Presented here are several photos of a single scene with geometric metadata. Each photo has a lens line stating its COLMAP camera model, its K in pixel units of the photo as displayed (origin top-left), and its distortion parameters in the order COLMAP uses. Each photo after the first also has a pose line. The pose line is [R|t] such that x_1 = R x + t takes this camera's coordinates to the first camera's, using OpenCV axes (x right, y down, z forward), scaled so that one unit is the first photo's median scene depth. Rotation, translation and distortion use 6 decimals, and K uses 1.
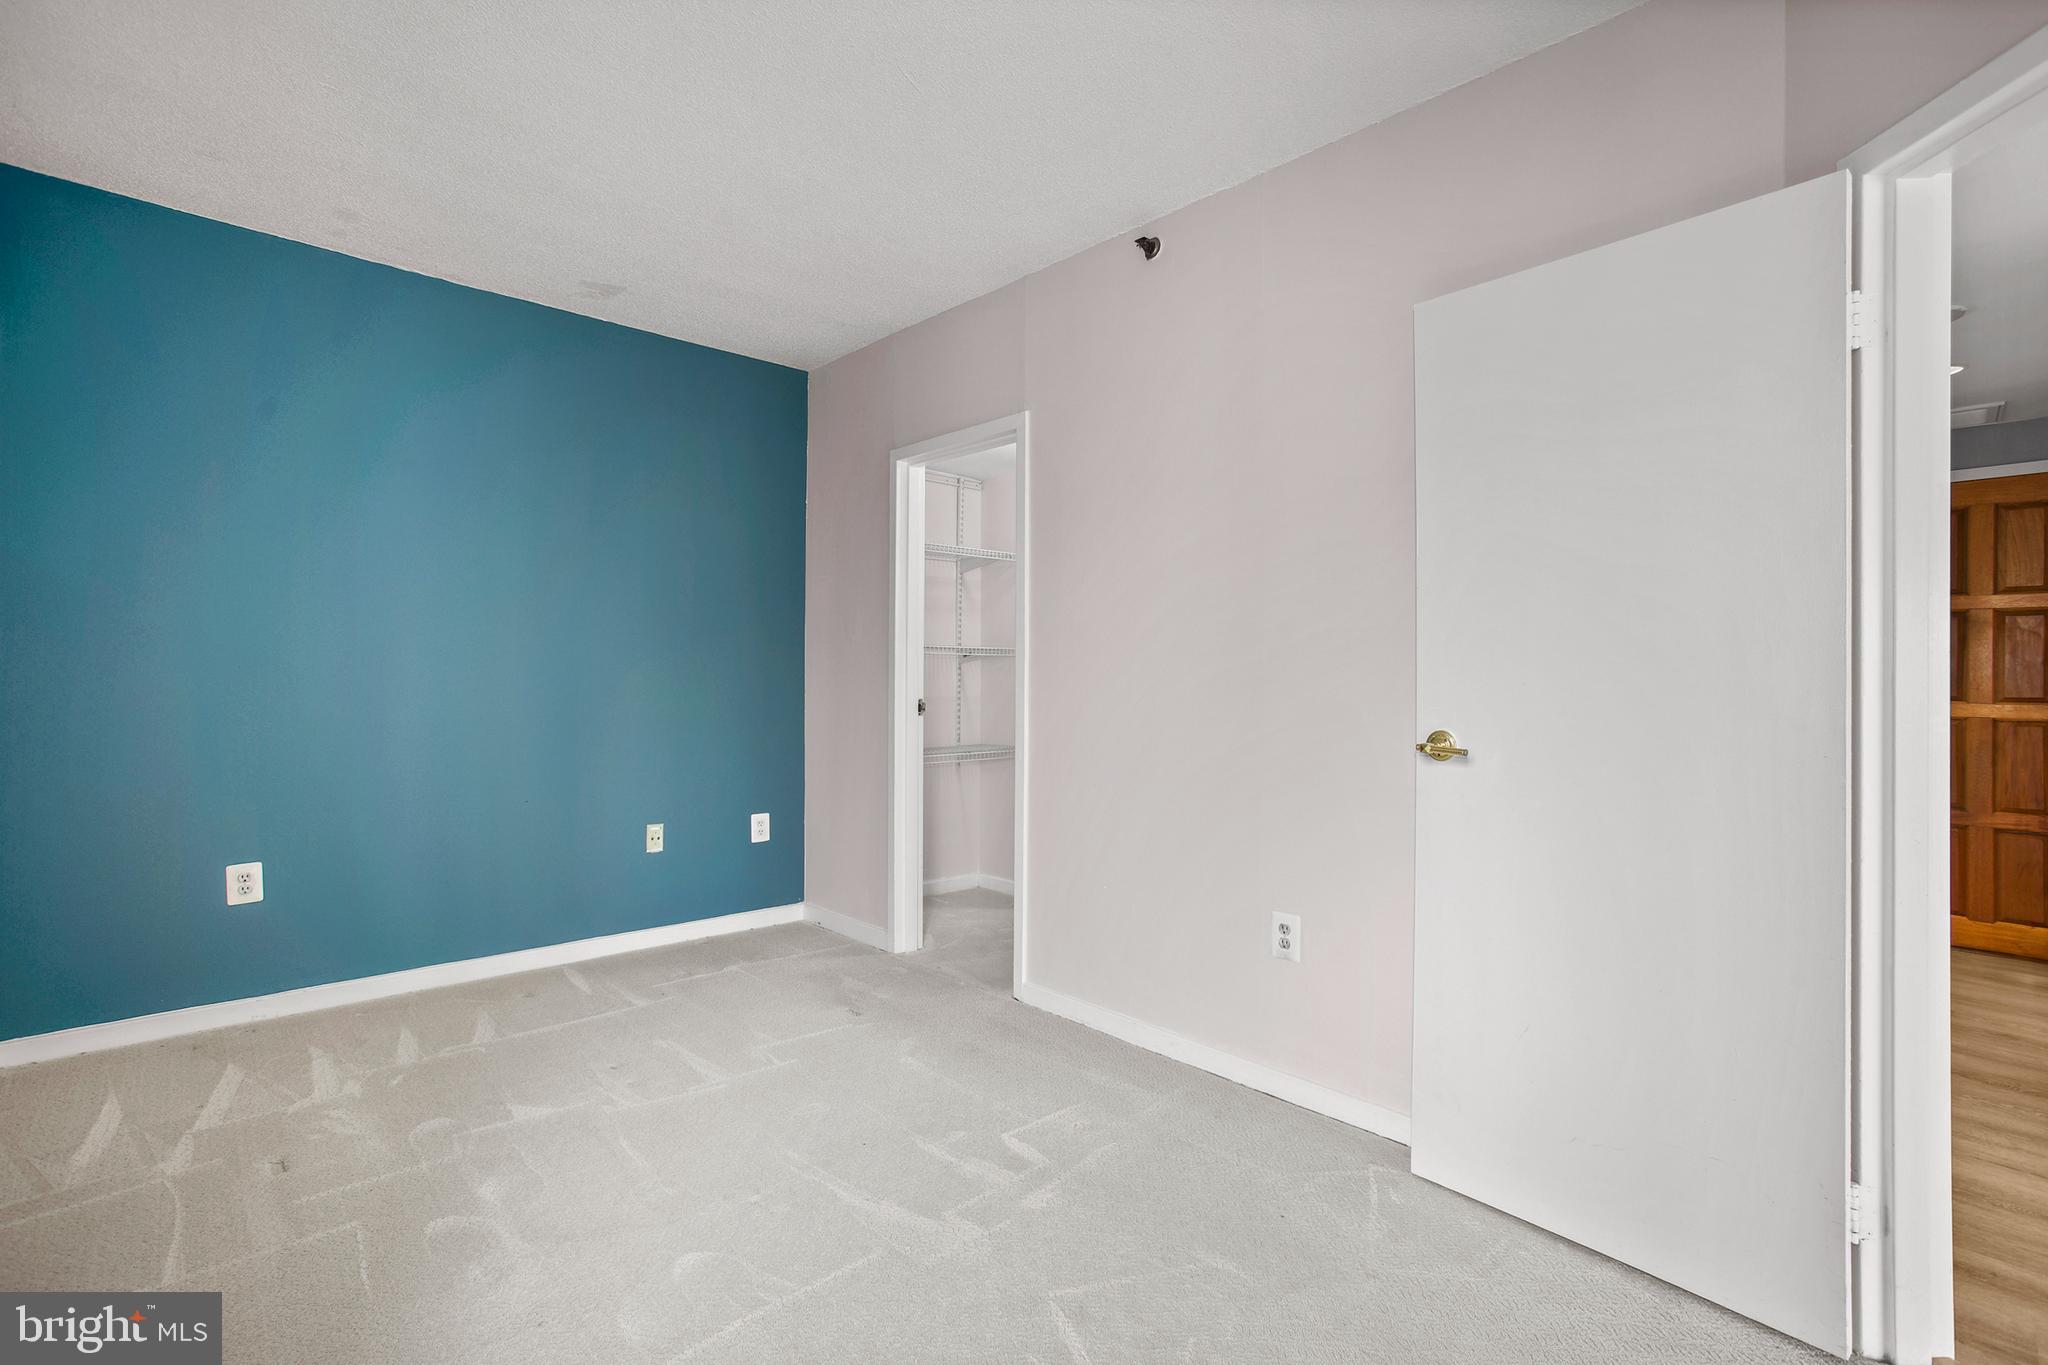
lens RADIAL K [[927.8, 0, 1017.0], [0, 927.8, 680.3], [0, 0, 1]] dist [-0.034248, 0.006407]
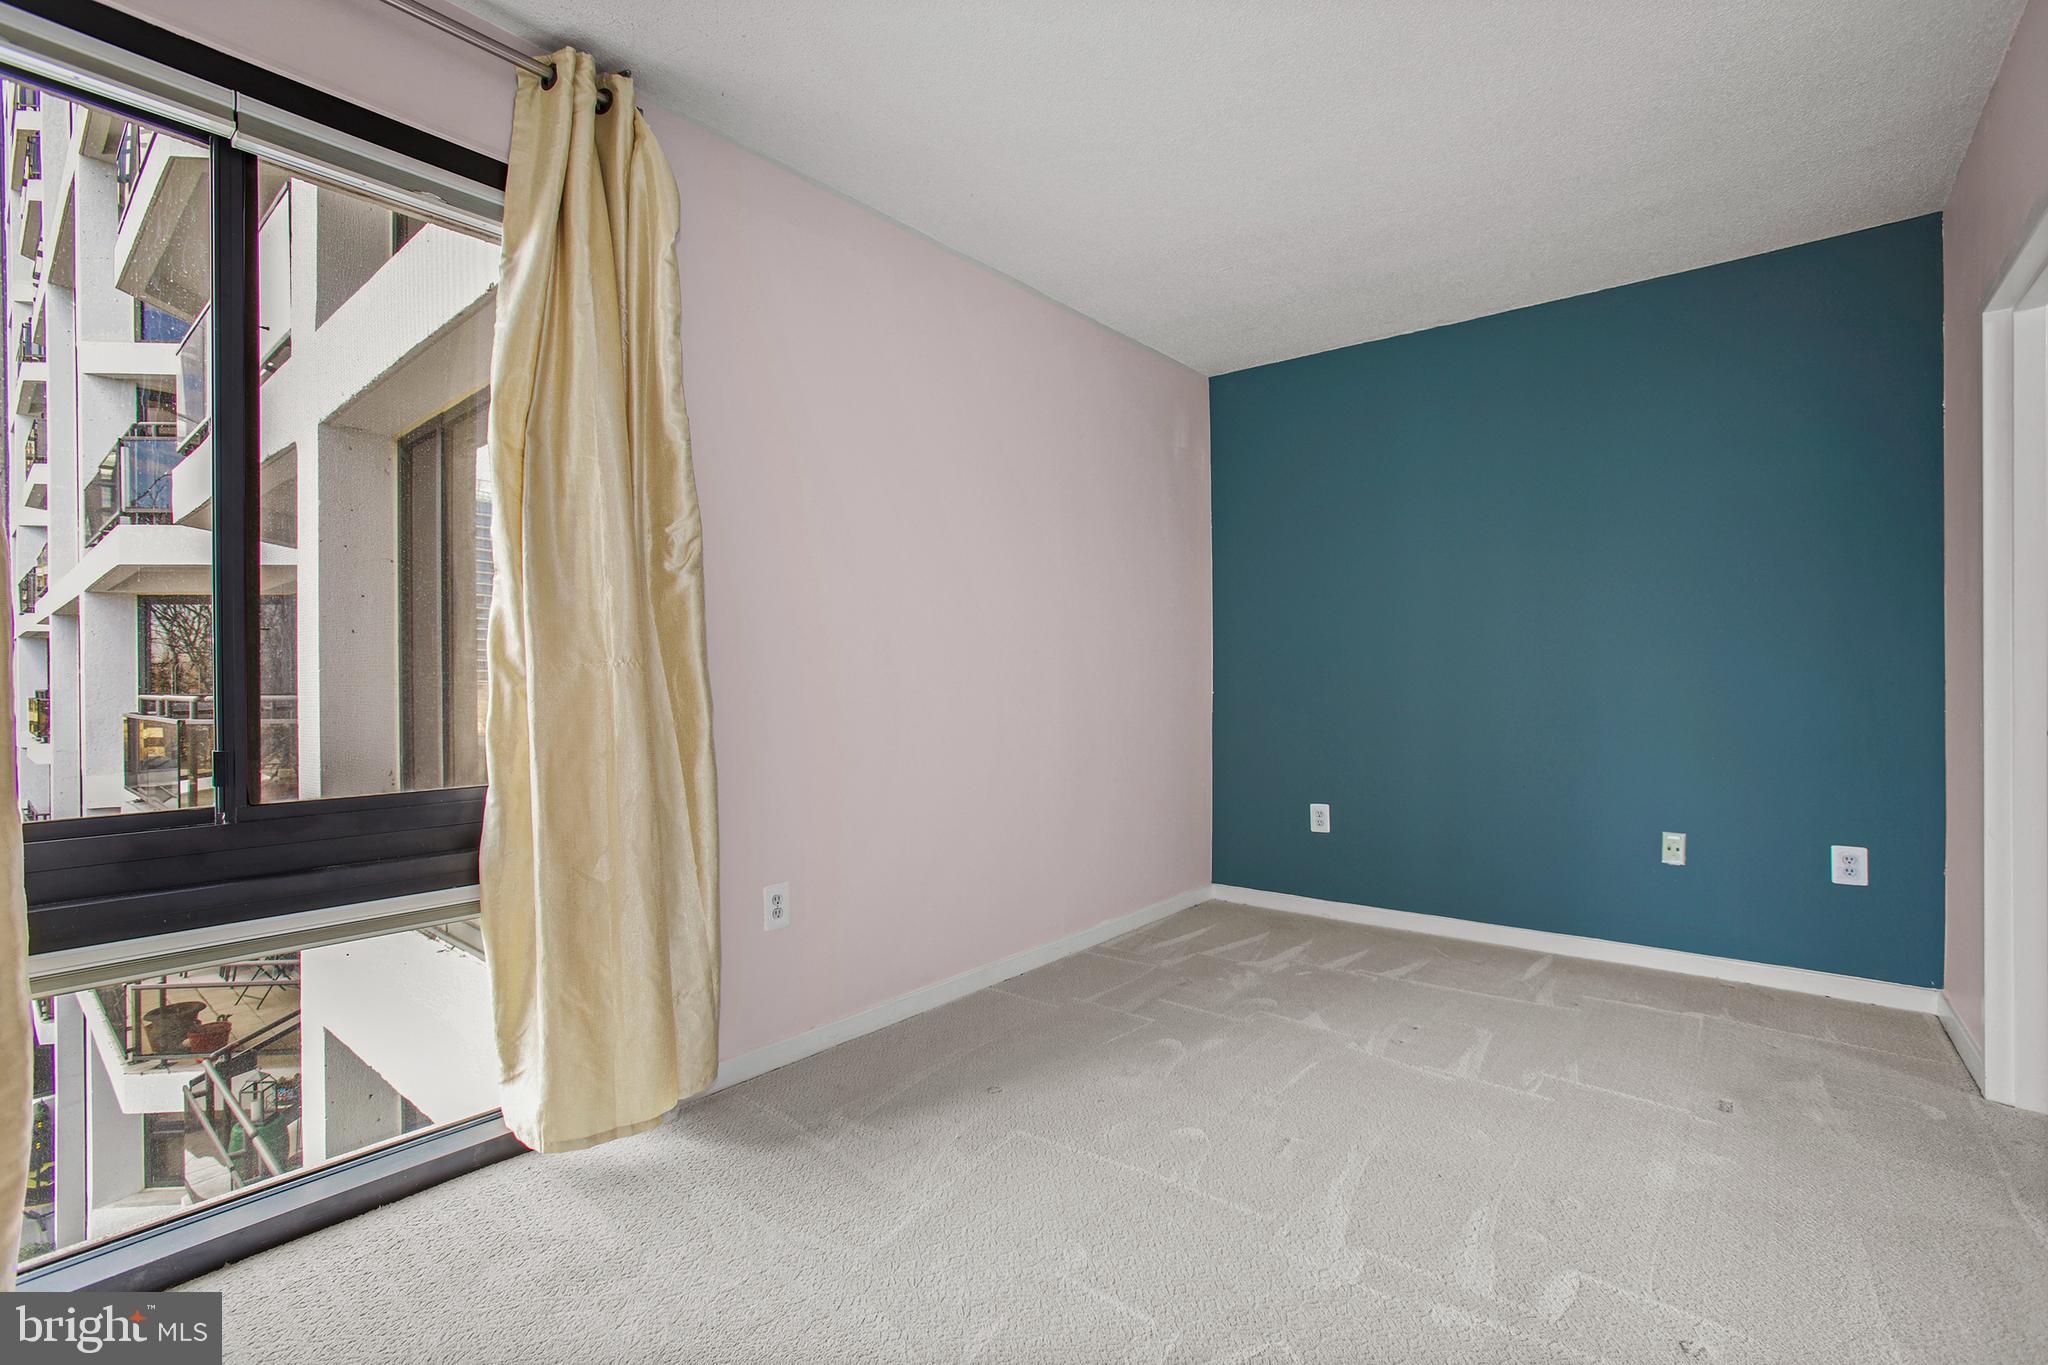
lens RADIAL K [[927.8, 0, 1012.8], [0, 927.8, 679.3], [0, 0, 1]] dist [-0.034248, 0.006407]
pose [[0.102760, 0.001648, -0.994705, 0.578165], [0.023565, 0.999714, 0.004091, -0.014313], [0.994427, -0.023861, 0.102692, 0.390824]]
